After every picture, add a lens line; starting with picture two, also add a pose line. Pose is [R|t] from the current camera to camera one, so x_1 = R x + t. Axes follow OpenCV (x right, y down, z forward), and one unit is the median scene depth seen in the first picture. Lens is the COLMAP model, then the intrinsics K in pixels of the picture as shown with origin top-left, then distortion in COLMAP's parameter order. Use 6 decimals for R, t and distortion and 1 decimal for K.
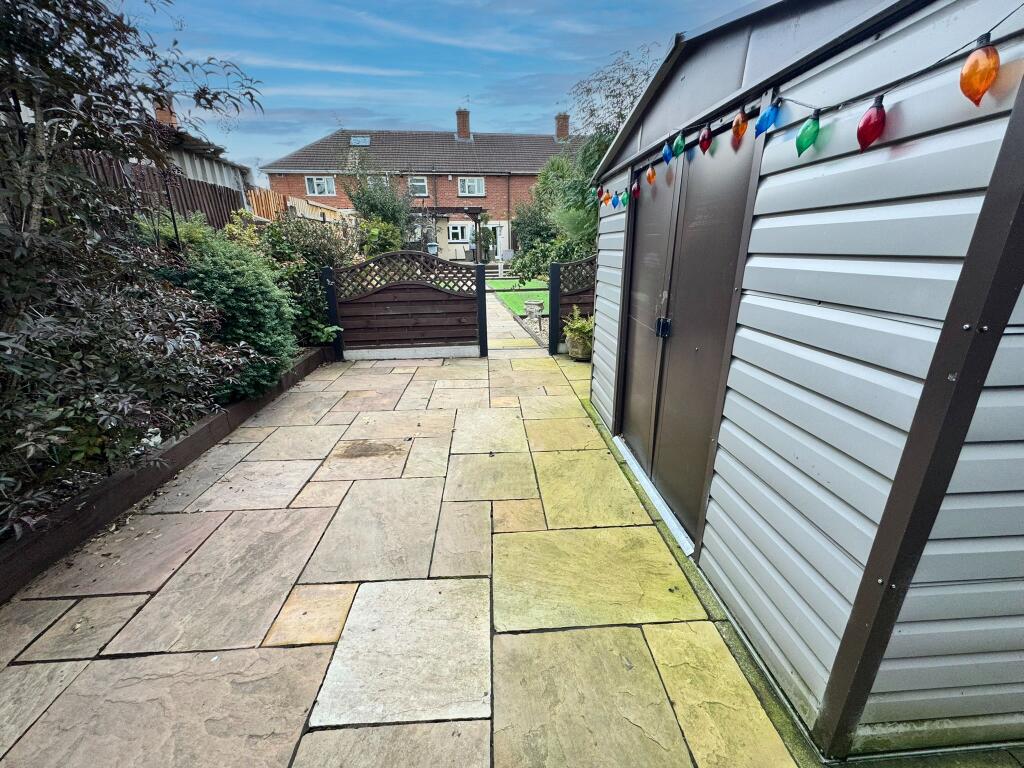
lens RADIAL K [[408.7, 0, 512.9], [0, 408.7, 385.4], [0, 0, 1]] dist [-0.001899, -0.000552]
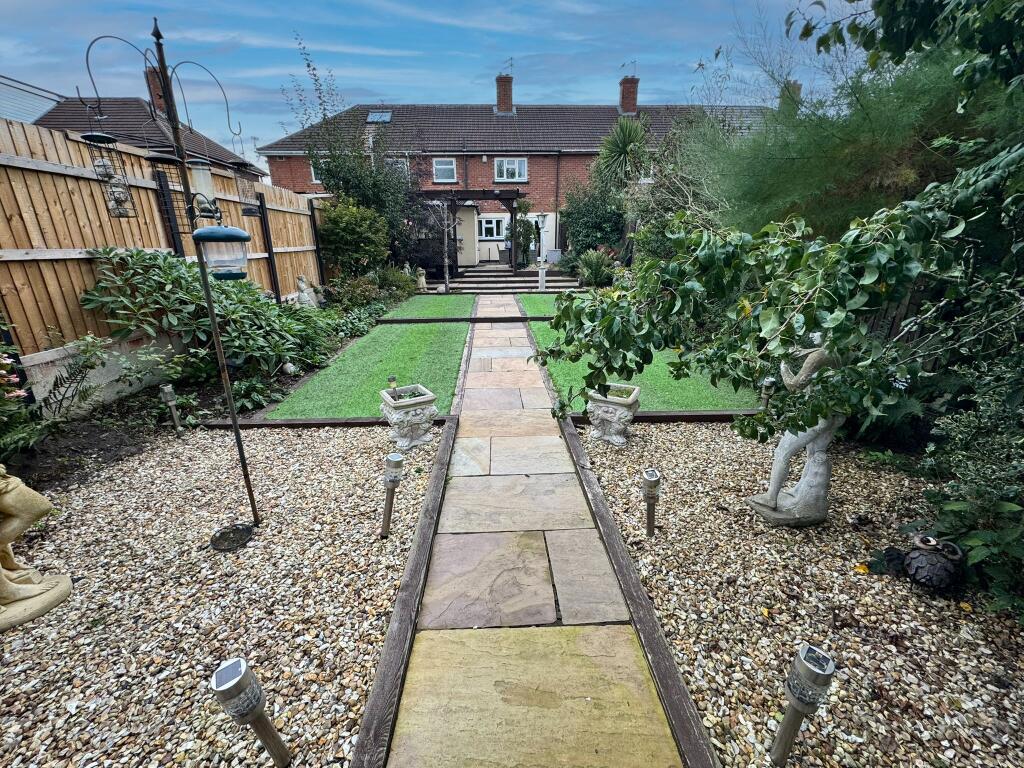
lens RADIAL K [[408.7, 0, 512.2], [0, 408.7, 382.2], [0, 0, 1]] dist [-0.001899, -0.000552]
pose [[0.993892, 0.038526, -0.103418, -0.000659], [-0.038937, 0.999240, -0.001957, -0.072133], [0.103264, 0.005972, 0.994636, 0.212428]]
